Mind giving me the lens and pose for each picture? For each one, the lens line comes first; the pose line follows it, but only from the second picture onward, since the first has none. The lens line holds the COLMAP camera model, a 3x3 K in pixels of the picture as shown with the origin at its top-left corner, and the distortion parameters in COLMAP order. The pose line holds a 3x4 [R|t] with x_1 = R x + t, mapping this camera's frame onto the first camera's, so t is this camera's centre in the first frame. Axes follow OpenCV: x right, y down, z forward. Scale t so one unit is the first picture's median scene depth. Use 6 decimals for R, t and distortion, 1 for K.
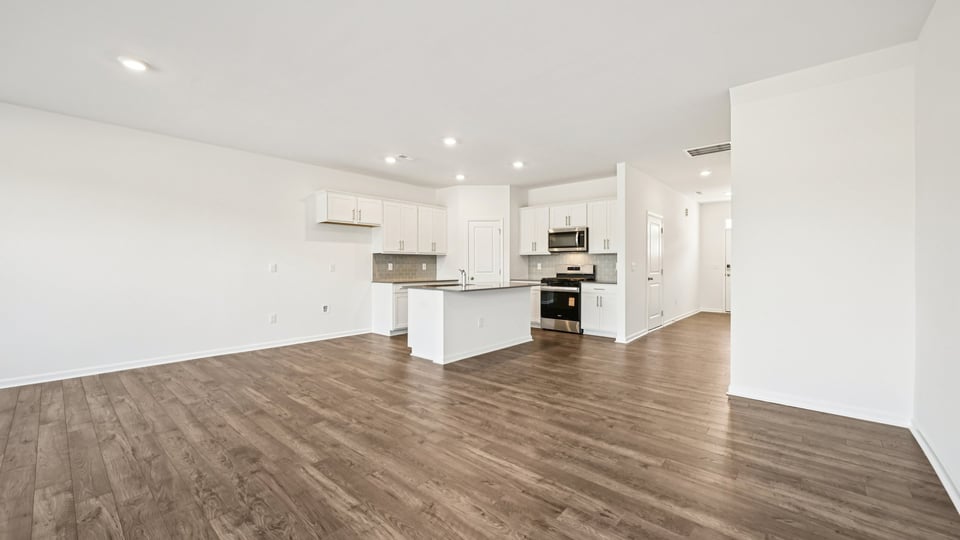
lens RADIAL K [[378.1, 0, 481.9], [0, 378.1, 266.8], [0, 0, 1]] dist [0.000122, 0.000322]
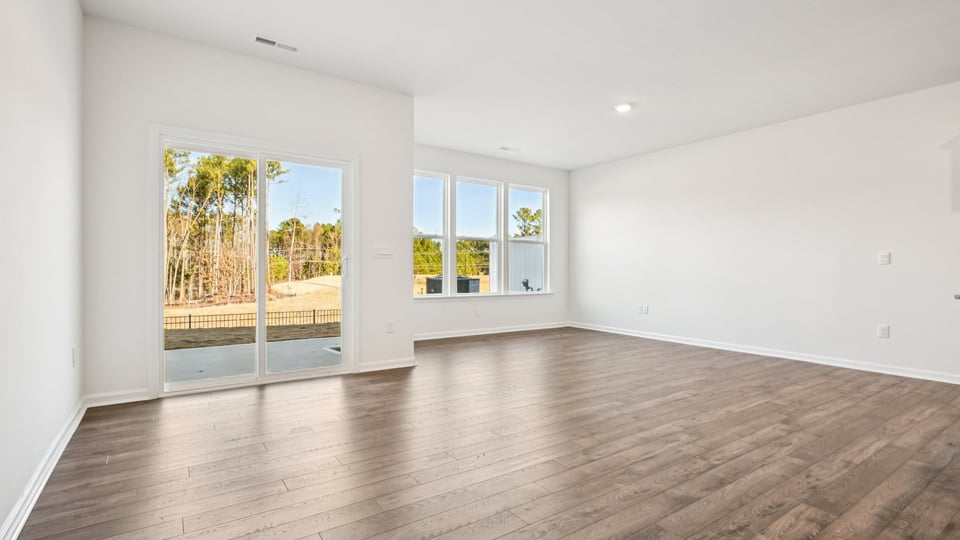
lens RADIAL K [[457.2, 0, 481.2], [0, 457.2, 266.7], [0, 0, 1]] dist [-0.001108, -0.000556]
pose [[-0.244535, -0.009382, -0.969595, 0.397610], [-0.014011, 0.999883, -0.006141, 0.029715], [0.969539, 0.012084, -0.244638, 0.436987]]
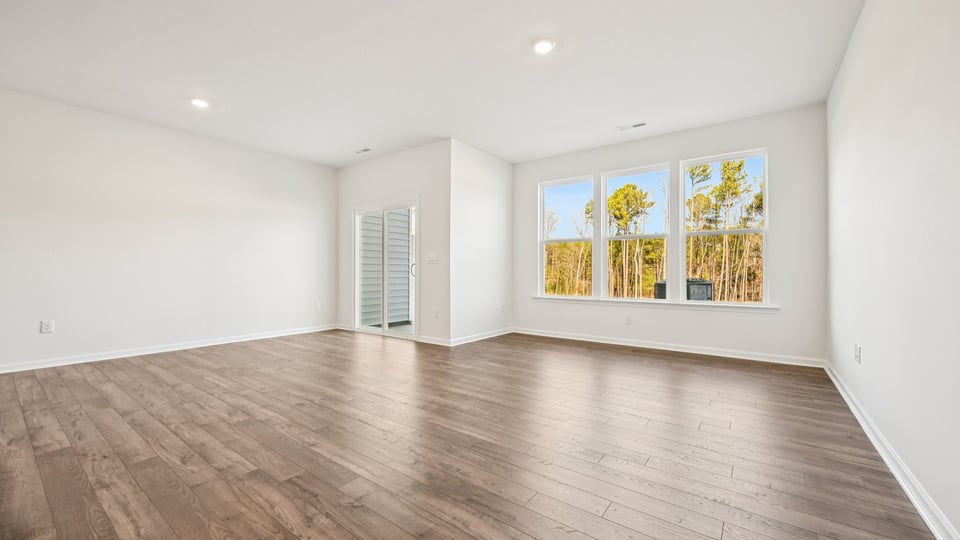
lens RADIAL K [[373.0, 0, 480.1], [0, 373.0, 273.3], [0, 0, 1]] dist [-0.001073, 0.000351]
pose [[-0.997390, -0.003204, -0.072129, -0.330658], [-0.003850, 0.999954, 0.008826, 0.027149], [0.072097, 0.009080, -0.997356, 0.954035]]
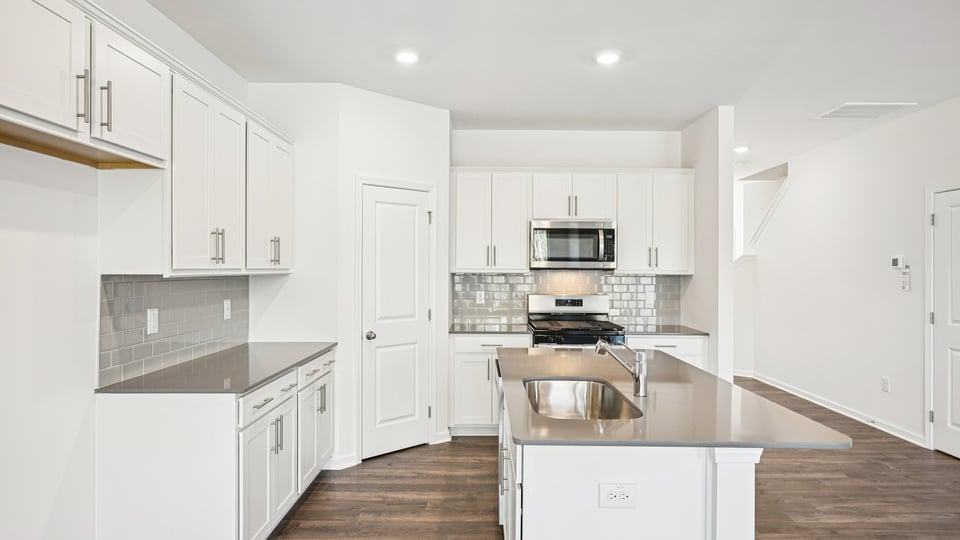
lens RADIAL K [[542.8, 0, 480.0], [0, 542.8, 270.0], [0, 0, 1]] dist [-0.002675, 0.000165]
pose [[0.755040, 0.004045, 0.655666, -0.367807], [-0.002448, 0.999991, -0.003350, -0.041574], [-0.655674, 0.000924, 0.755043, 0.628737]]
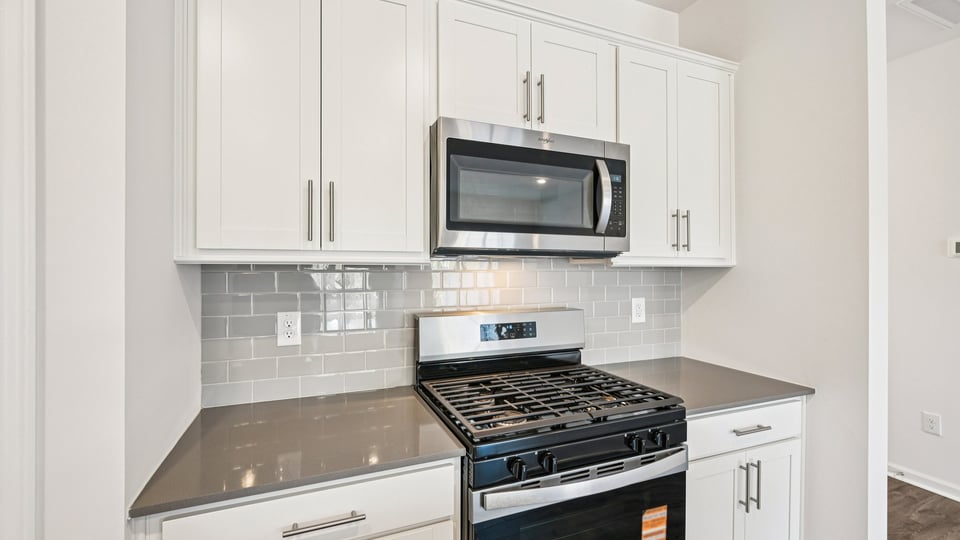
lens RADIAL K [[420.9, 0, 485.5], [0, 420.9, 264.9], [0, 0, 1]] dist [0.001203, 0.000094]
pose [[0.444831, 0.002932, 0.895610, 0.020340], [0.000841, 0.999993, -0.003691, -0.038068], [-0.895614, 0.002396, 0.444826, 1.057627]]
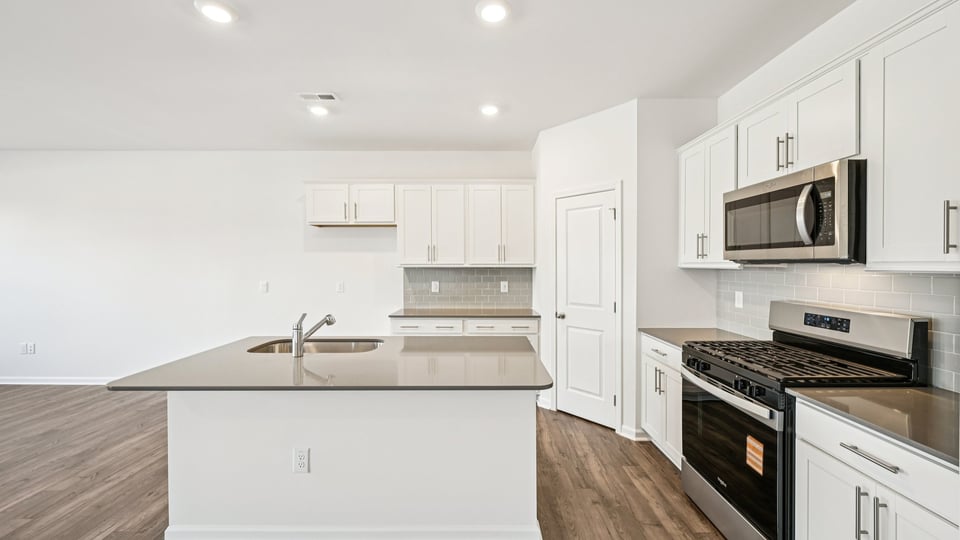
lens RADIAL K [[378.1, 0, 481.9], [0, 378.1, 266.8], [0, 0, 1]] dist [0.000122, 0.000322]
pose [[0.654184, 0.005204, -0.756317, 0.335698], [-0.003408, 0.999986, 0.003932, -0.041605], [0.756328, 0.000005, 0.654193, 0.737326]]
